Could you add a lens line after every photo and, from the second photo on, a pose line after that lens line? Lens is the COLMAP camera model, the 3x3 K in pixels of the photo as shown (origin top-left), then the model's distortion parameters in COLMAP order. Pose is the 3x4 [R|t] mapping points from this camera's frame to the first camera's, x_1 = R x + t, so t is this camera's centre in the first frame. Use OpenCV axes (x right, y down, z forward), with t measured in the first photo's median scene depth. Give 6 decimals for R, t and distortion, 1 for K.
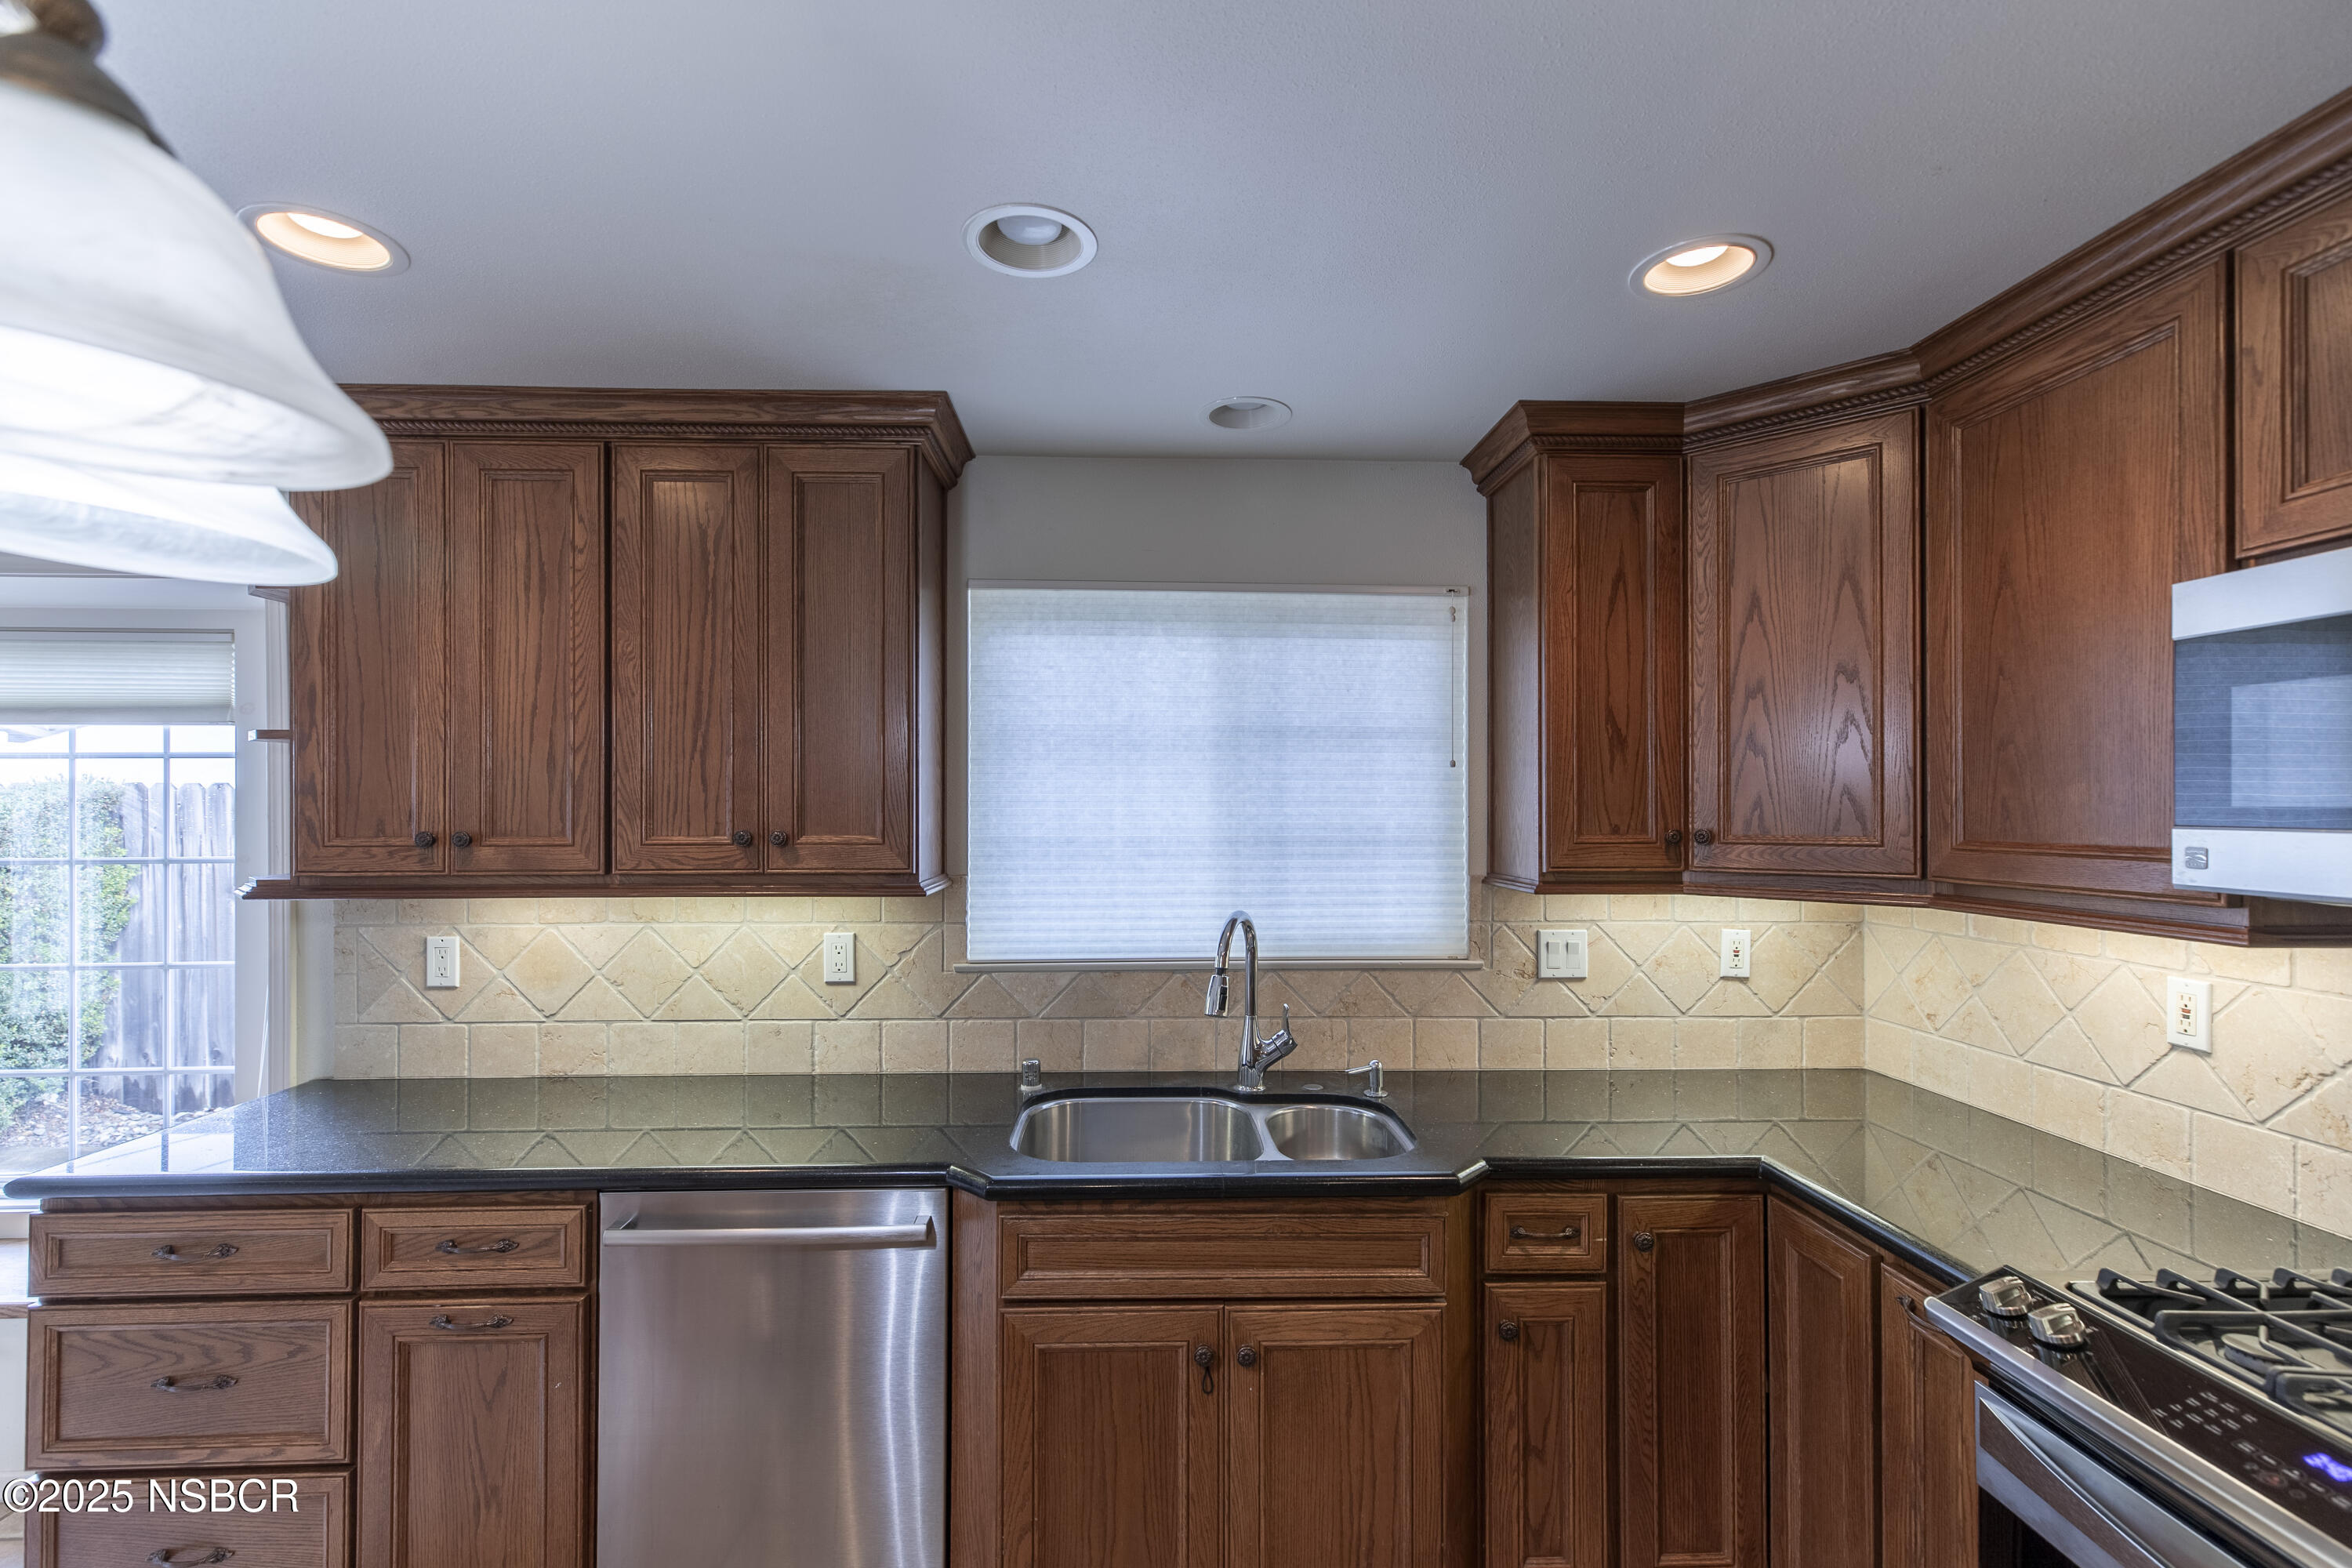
lens RADIAL K [[1071.3, 0, 1152.8], [0, 1071.3, 803.9], [0, 0, 1]] dist [0.011051, -0.002024]
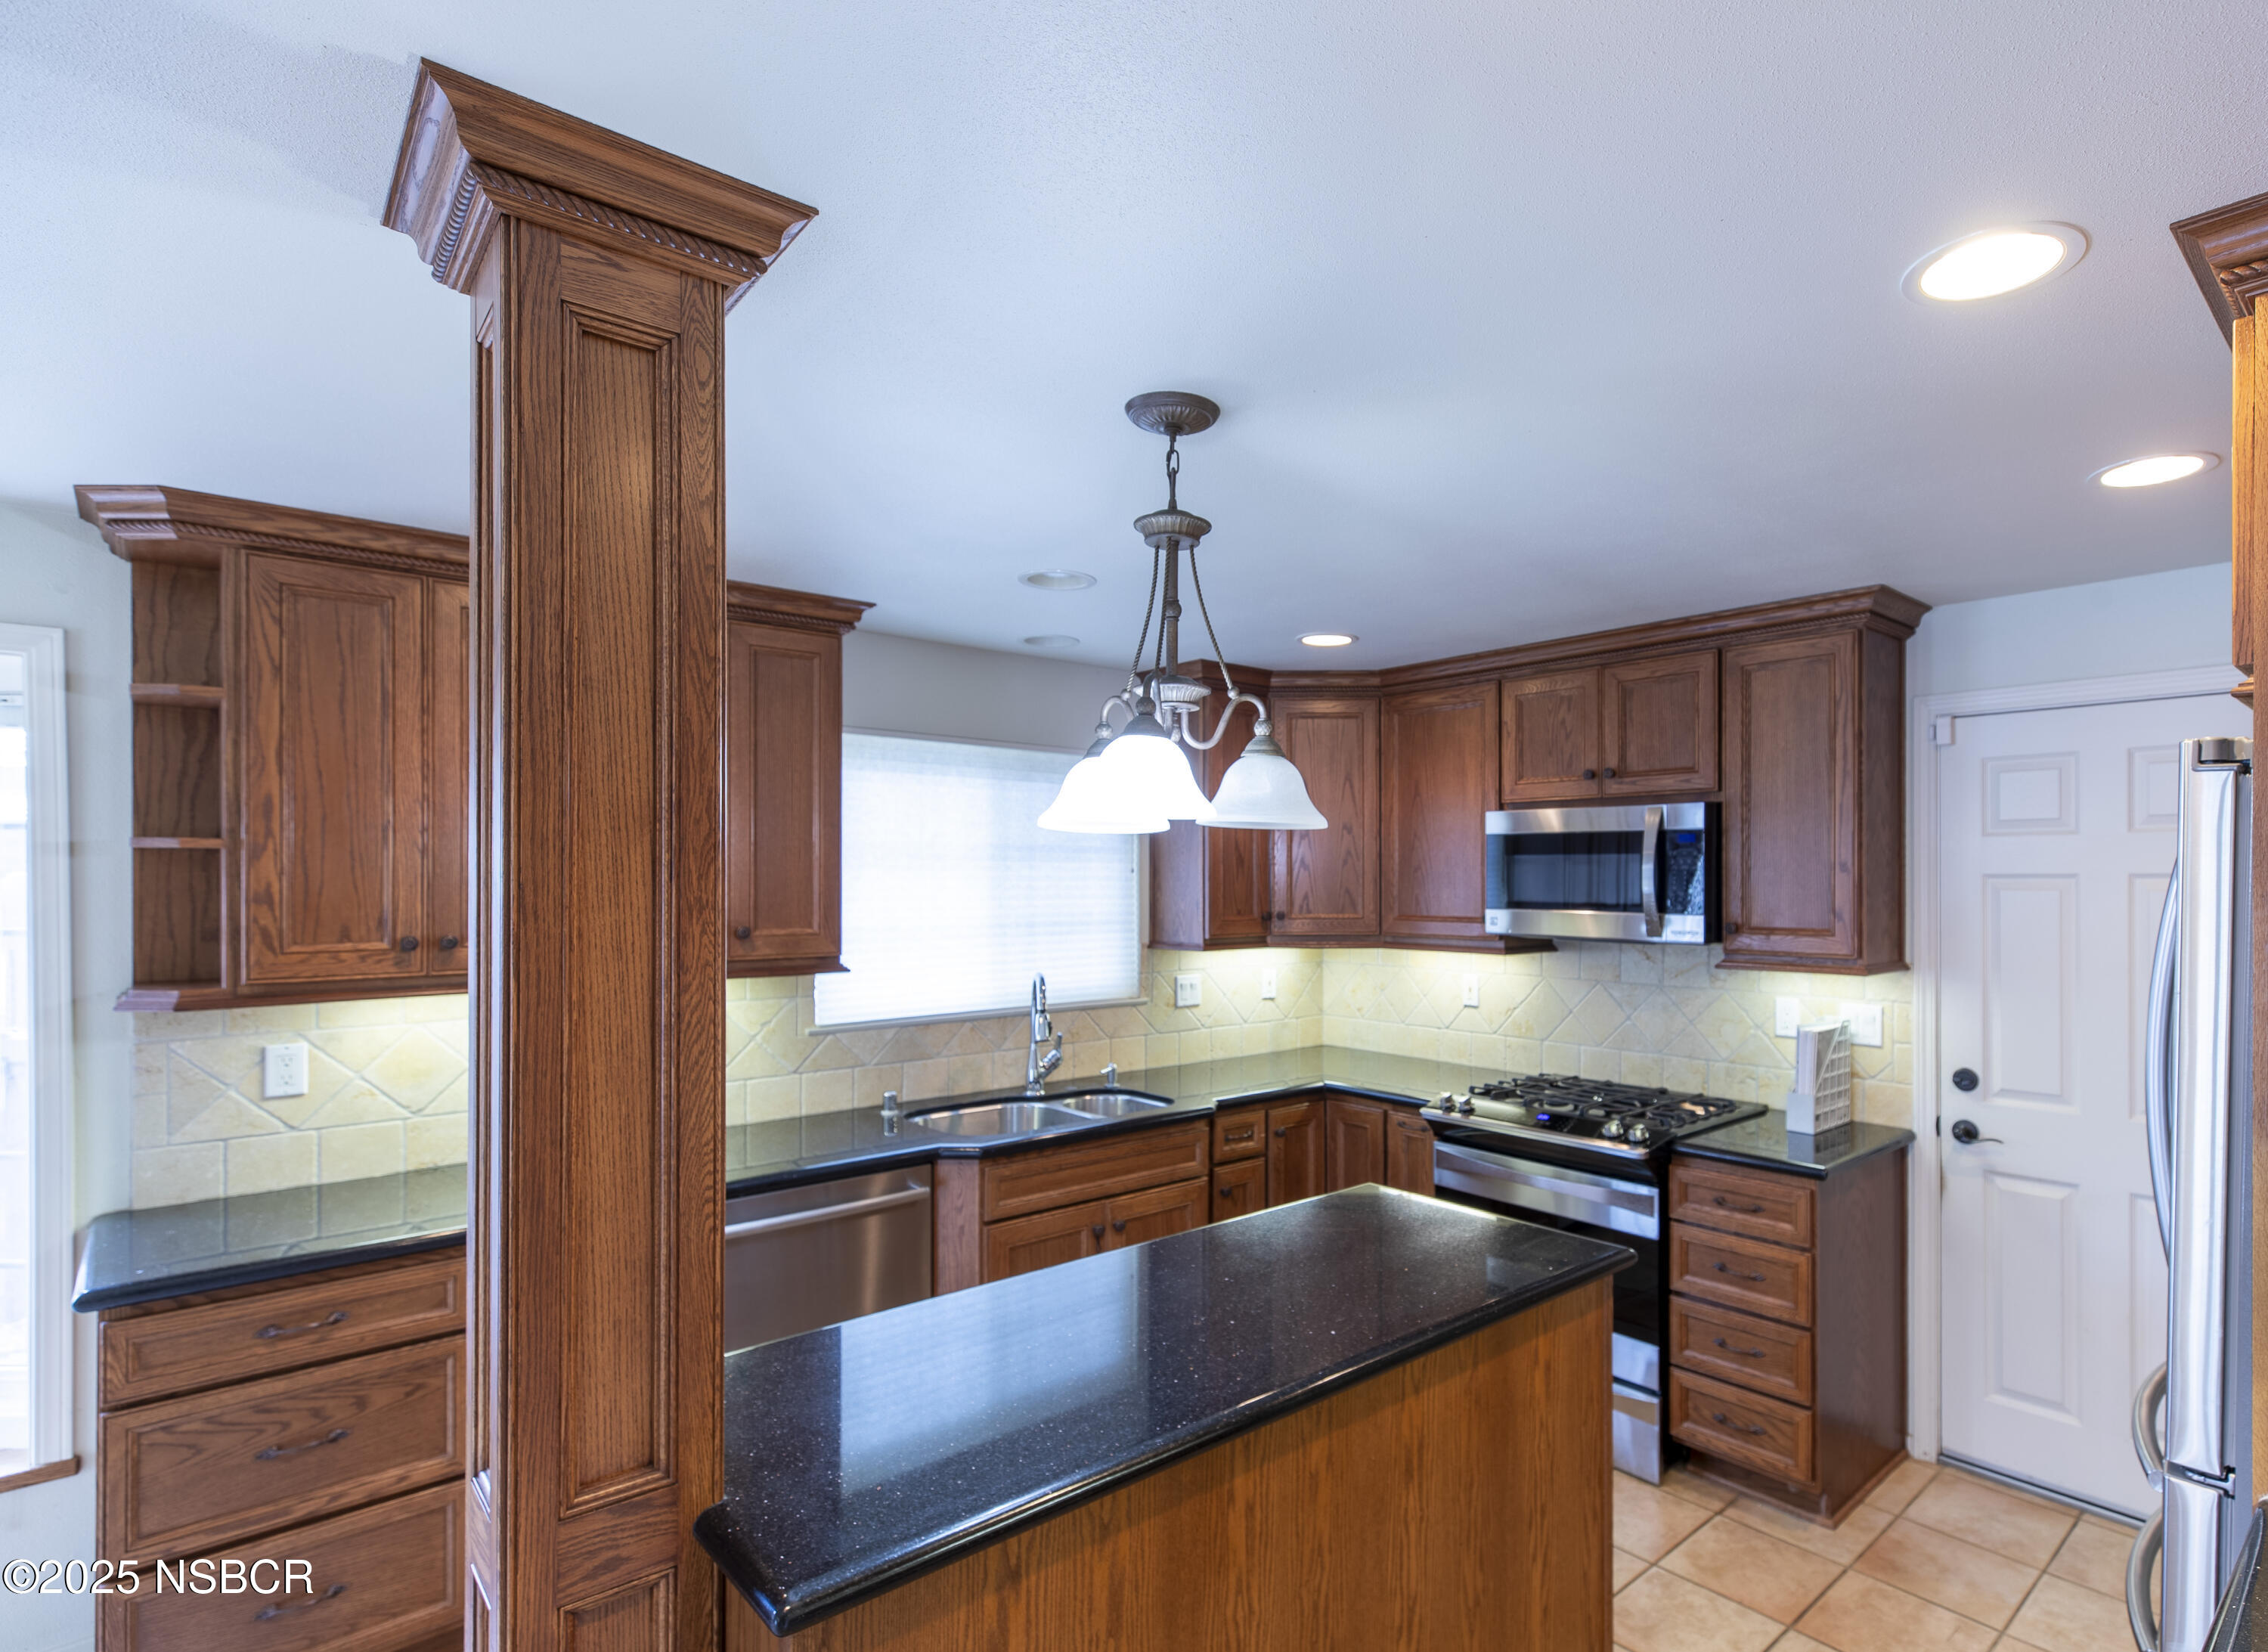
lens RADIAL K [[1176.2, 0, 1301.7], [0, 1176.2, 891.8], [0, 0, 1]] dist [0.009302, -0.002629]
pose [[0.738158, -0.007939, 0.674581, -0.781438], [-0.000887, 0.999918, 0.012738, -0.033950], [-0.674627, -0.010001, 0.738091, -0.467596]]
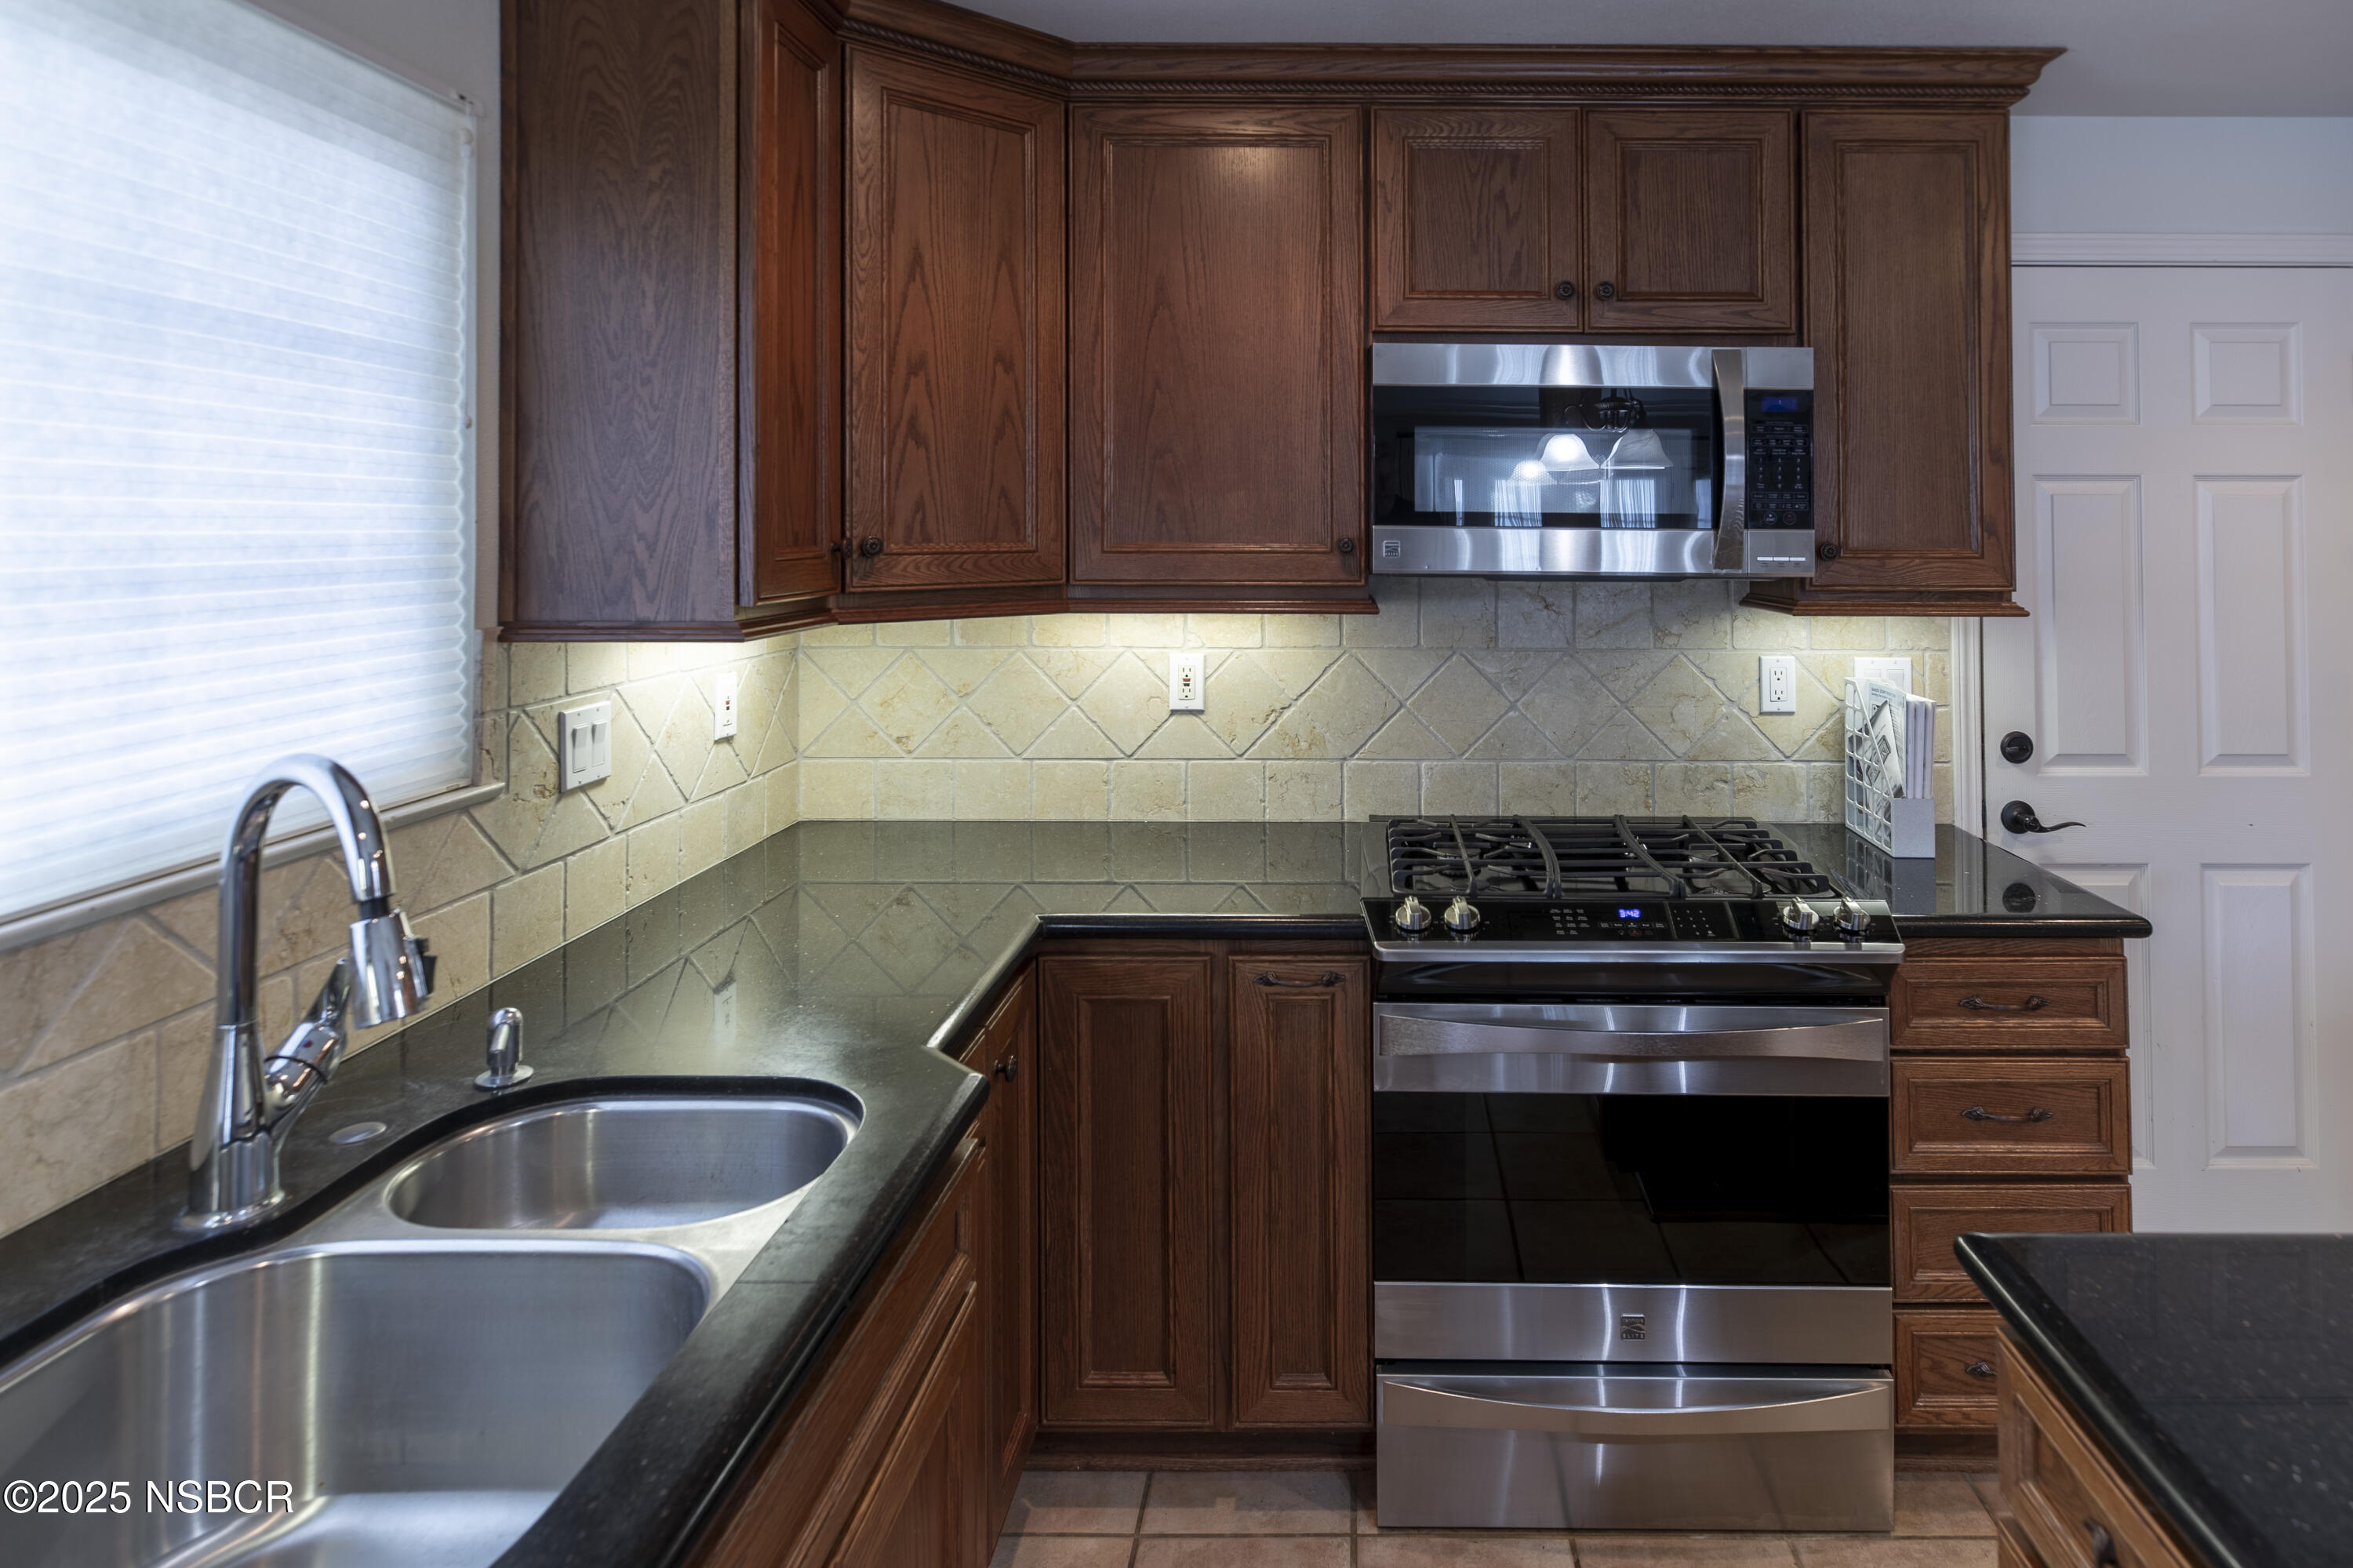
lens RADIAL K [[1301.0, 0, 1359.7], [0, 1301.0, 506.5], [0, 0, 1]] dist [0.003725, -0.003120]
pose [[0.019848, 0.015657, 0.999680, -0.415676], [-0.005509, 0.999864, -0.015551, 0.014206], [-0.999788, -0.005199, 0.019932, 0.631658]]
